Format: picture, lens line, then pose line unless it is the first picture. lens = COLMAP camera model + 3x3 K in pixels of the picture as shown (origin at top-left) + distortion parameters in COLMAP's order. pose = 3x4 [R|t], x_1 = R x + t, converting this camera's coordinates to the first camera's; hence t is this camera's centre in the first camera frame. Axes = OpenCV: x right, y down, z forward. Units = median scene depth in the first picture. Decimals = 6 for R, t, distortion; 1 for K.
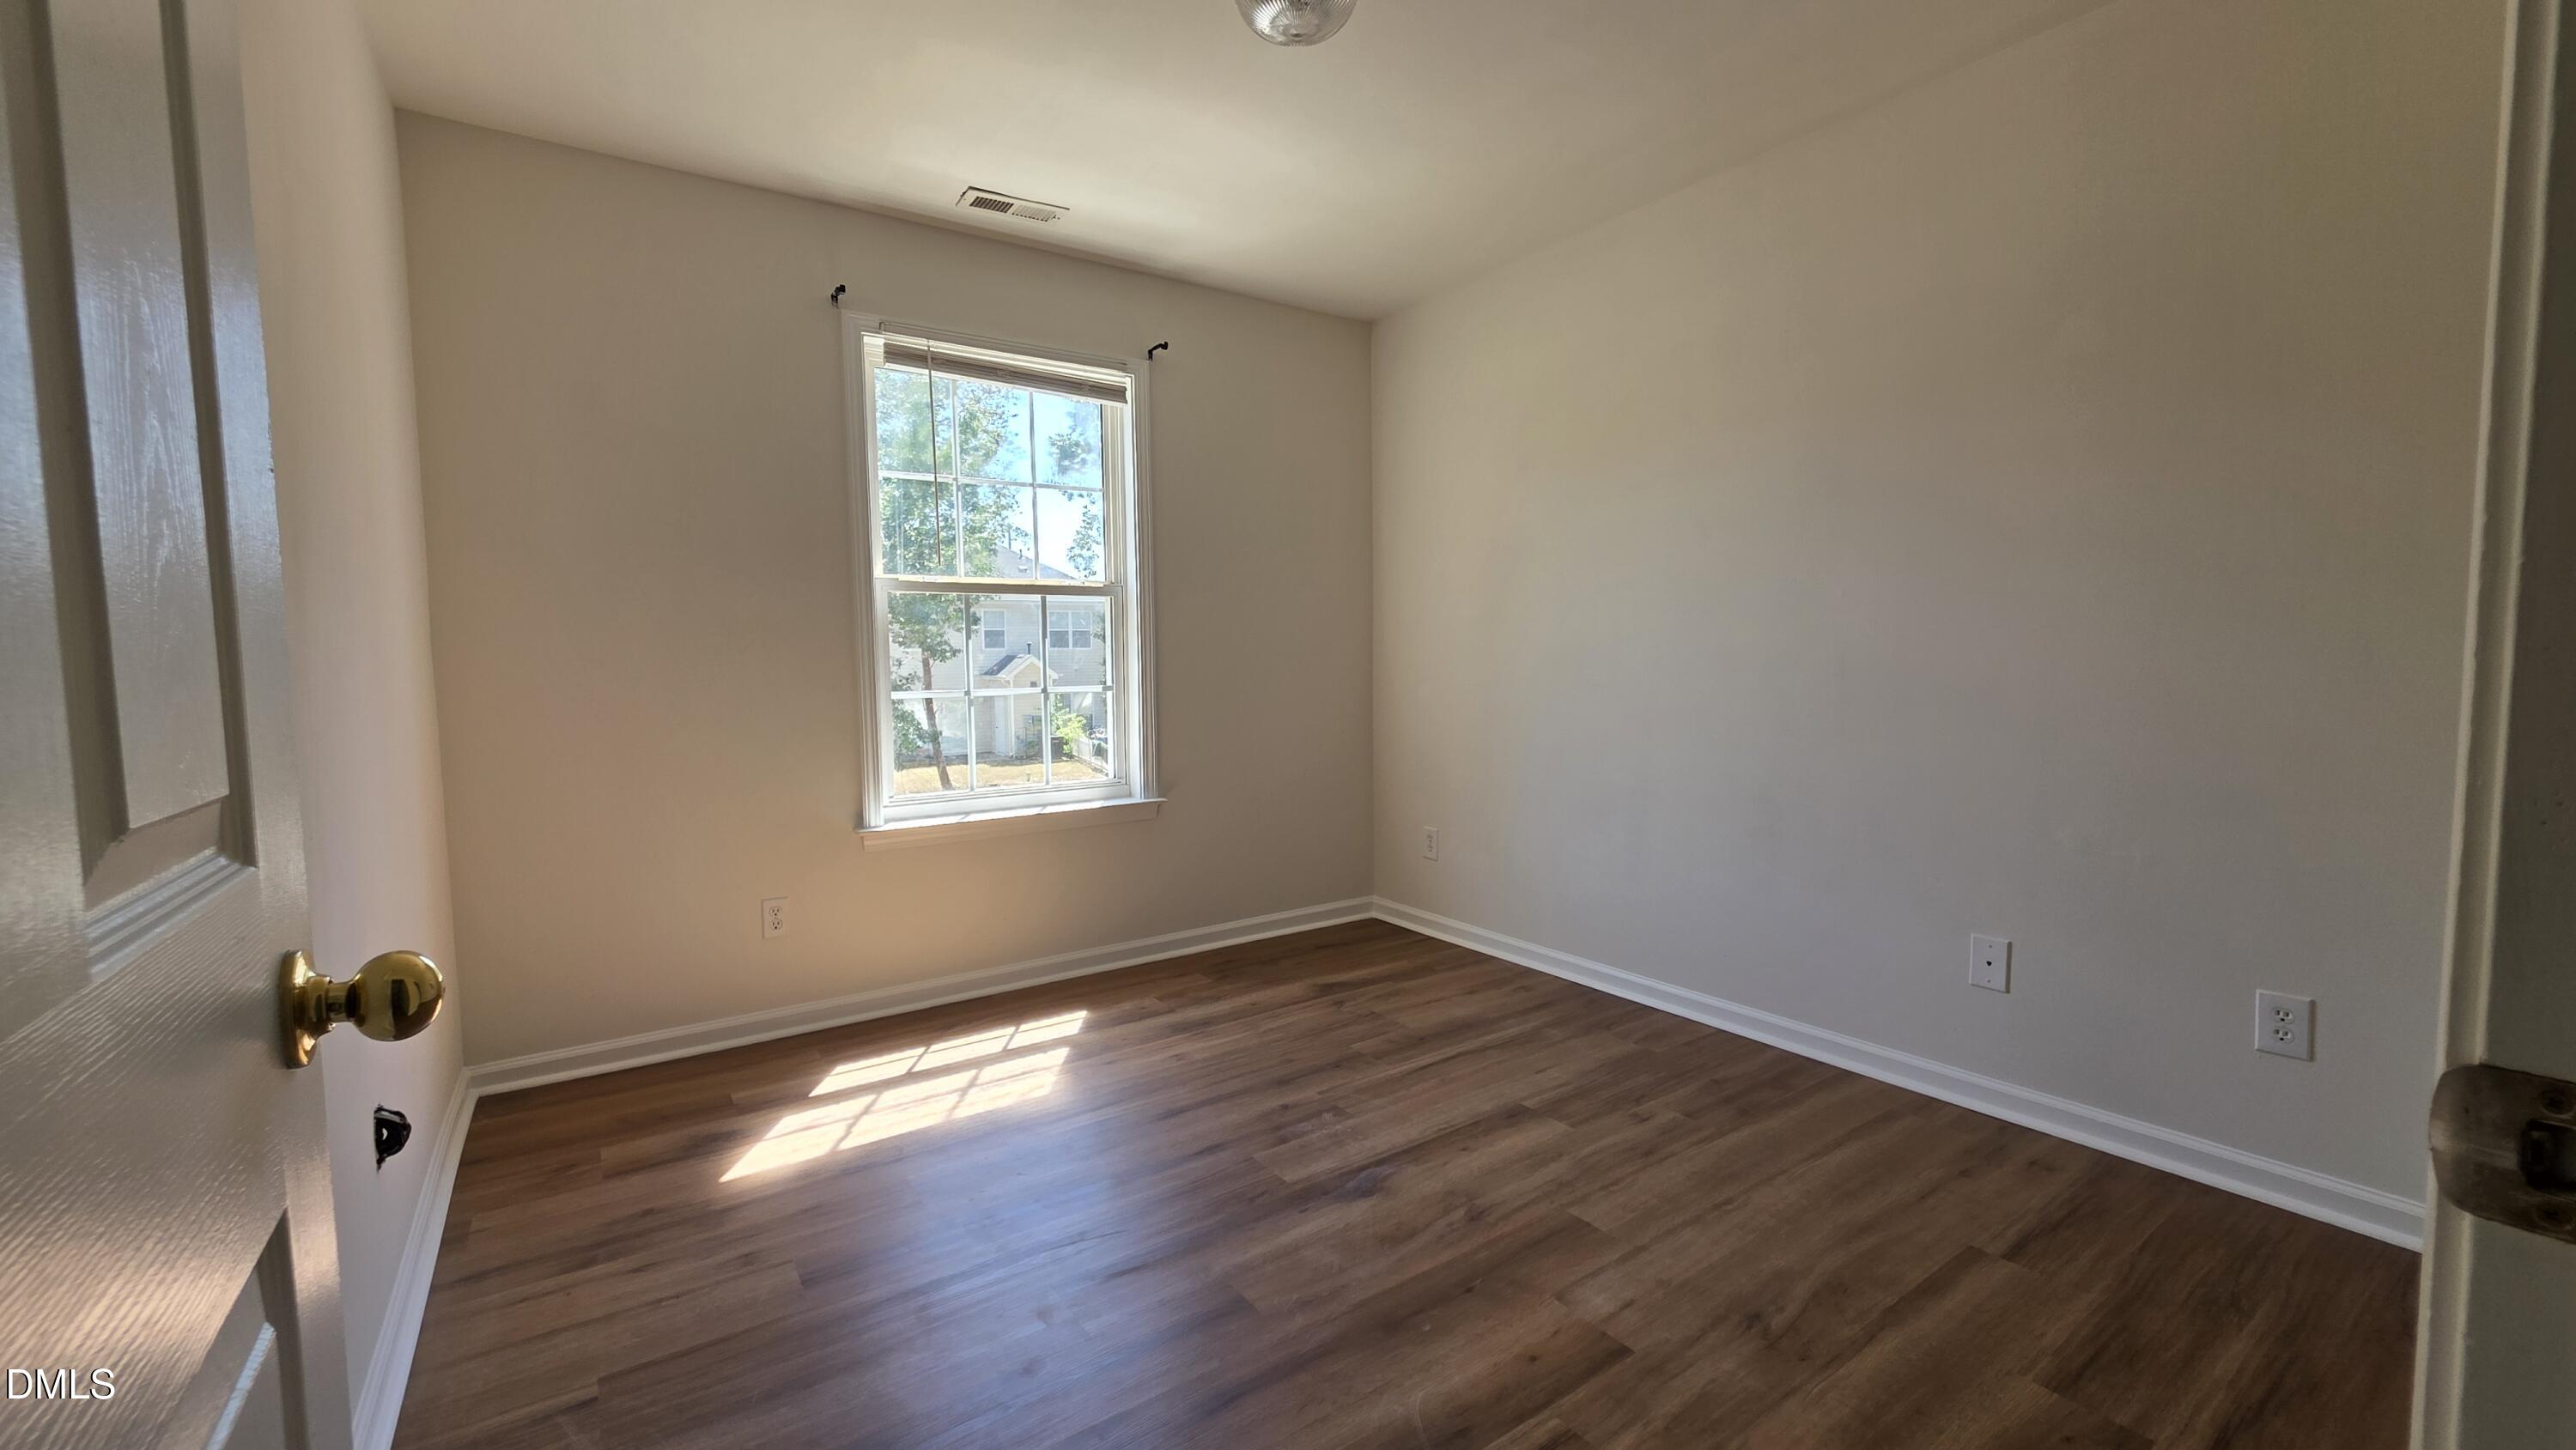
lens RADIAL K [[1025.5, 0, 1278.3], [0, 1025.5, 725.5], [0, 0, 1]] dist [-0.000271, -0.000087]
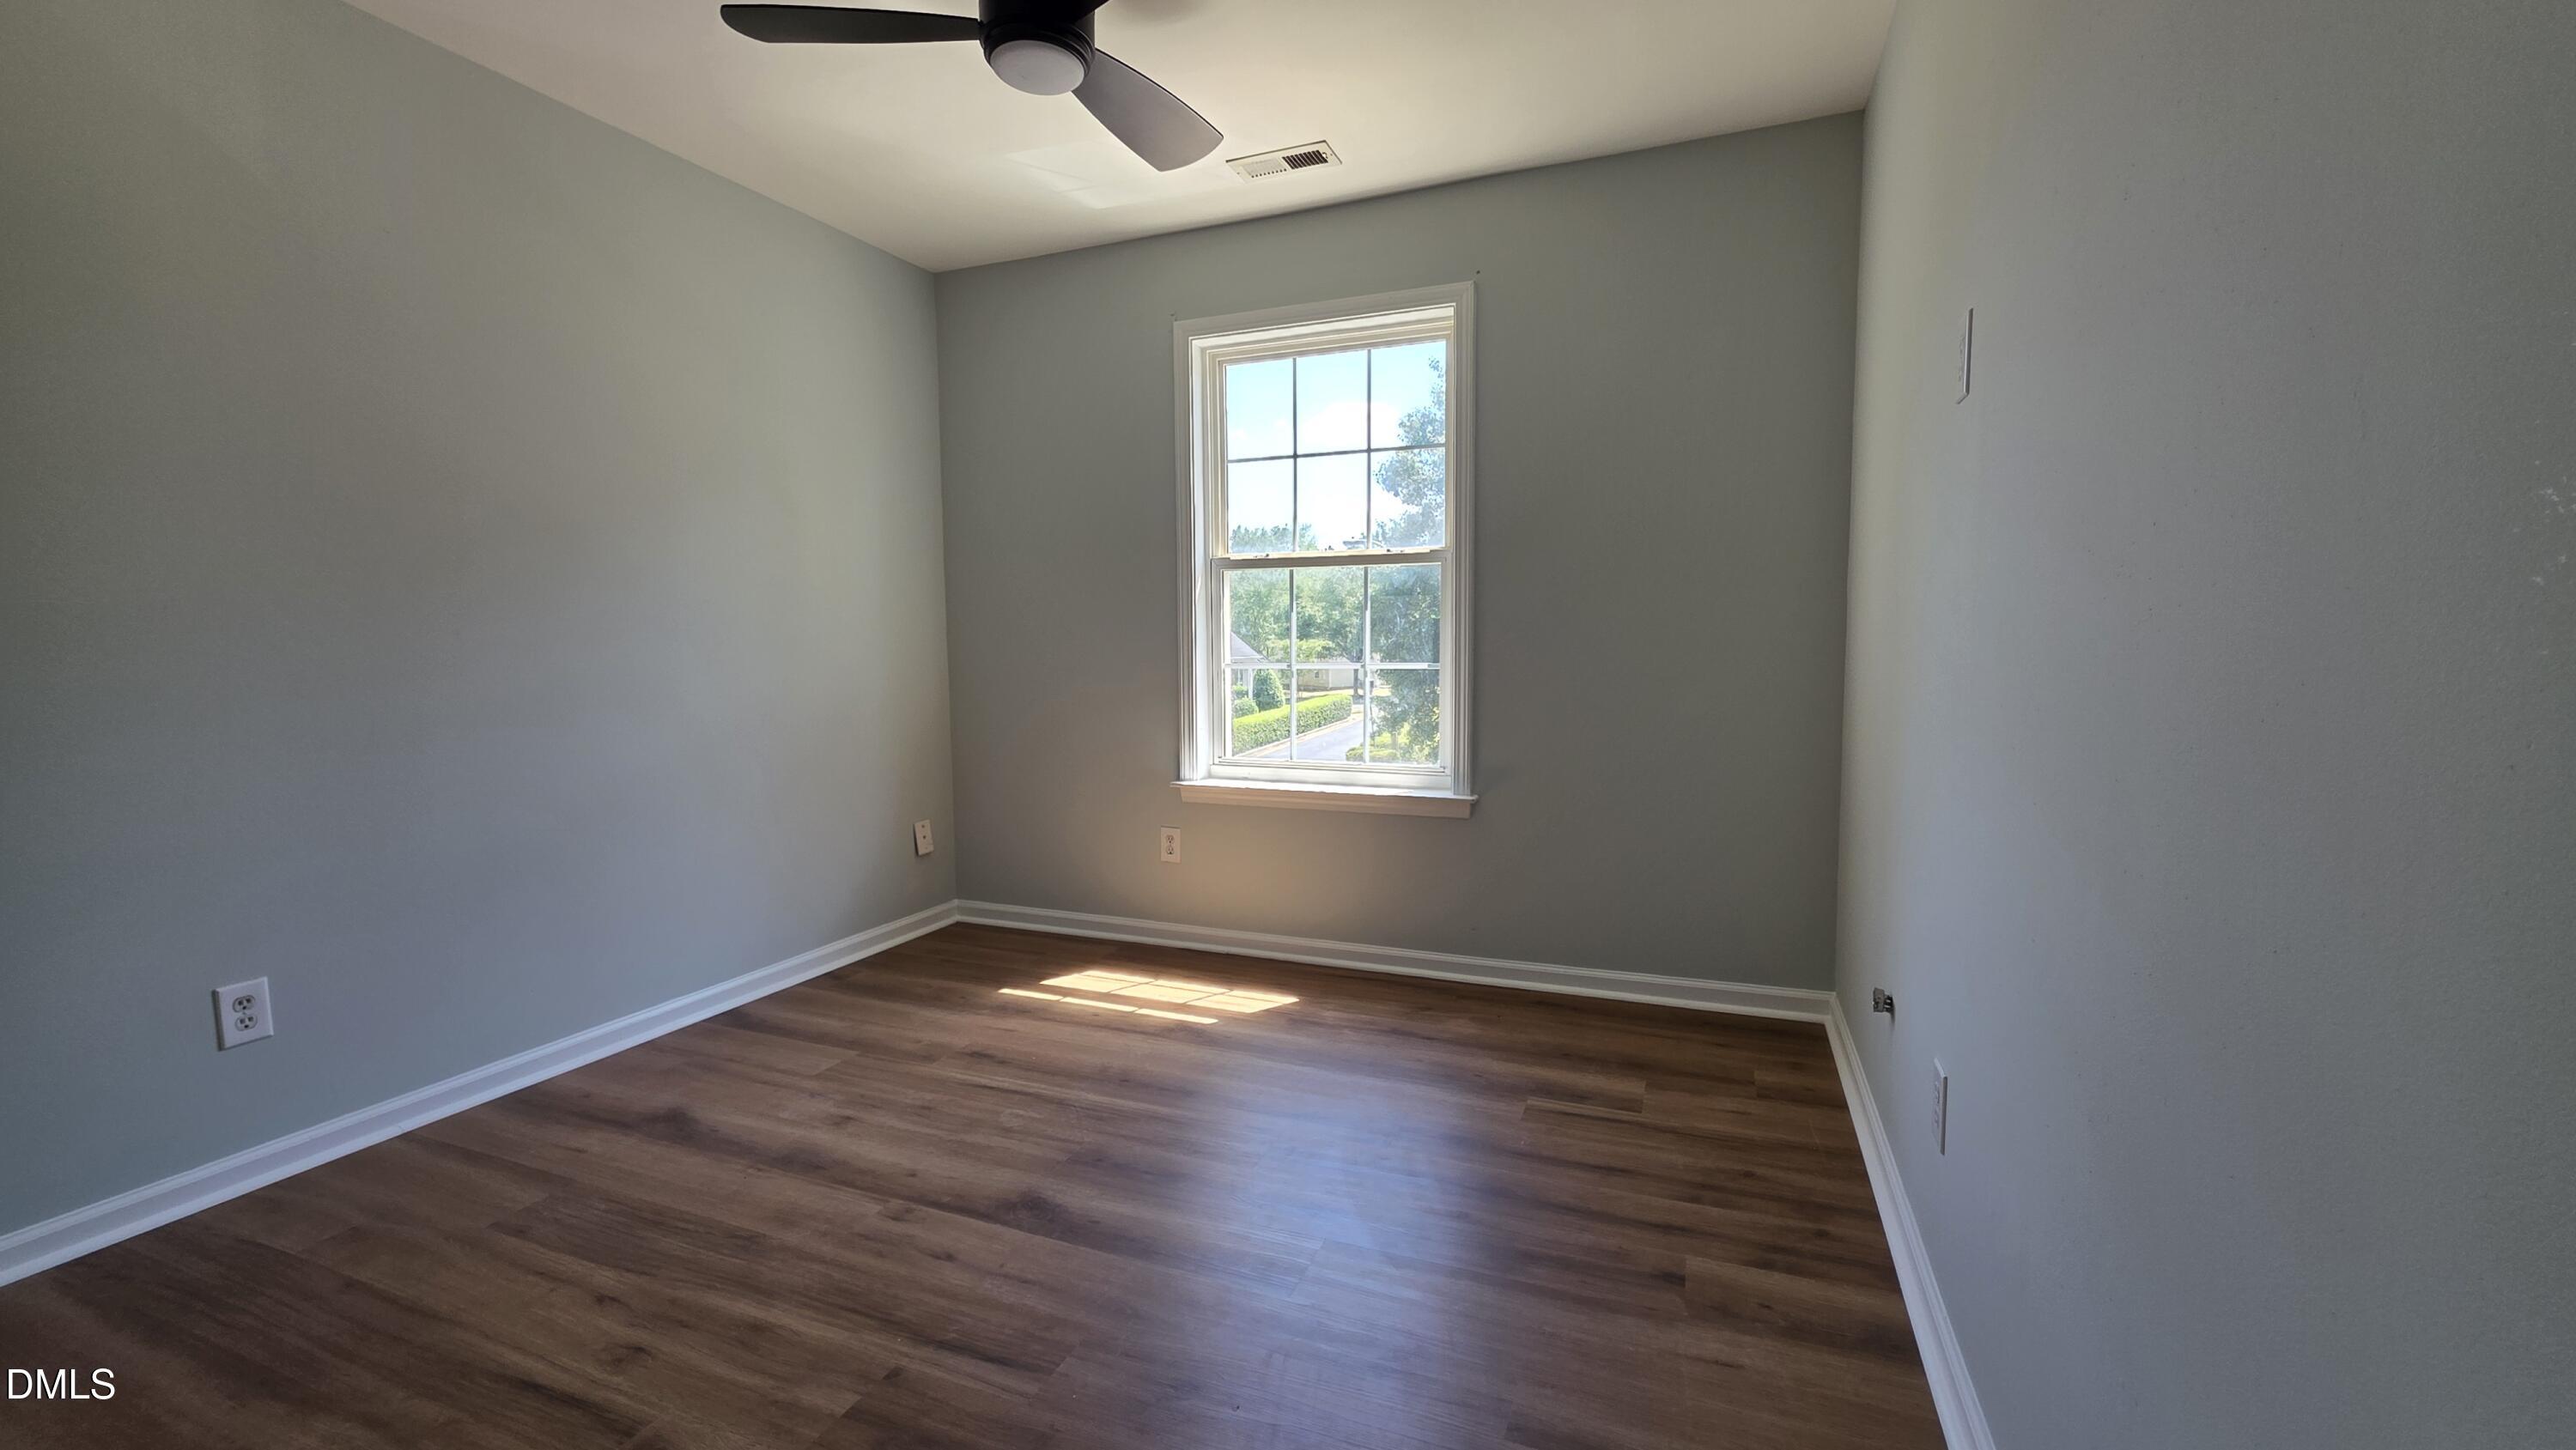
lens RADIAL K [[1045.1, 0, 1287.0], [0, 1045.1, 695.1], [0, 0, 1]] dist [0.001118, 0.000062]
pose [[0.561900, 0.061724, -0.824899, 0.605207], [-0.066709, 0.997345, 0.029187, -0.034262], [0.824511, 0.038628, 0.564526, 0.433595]]
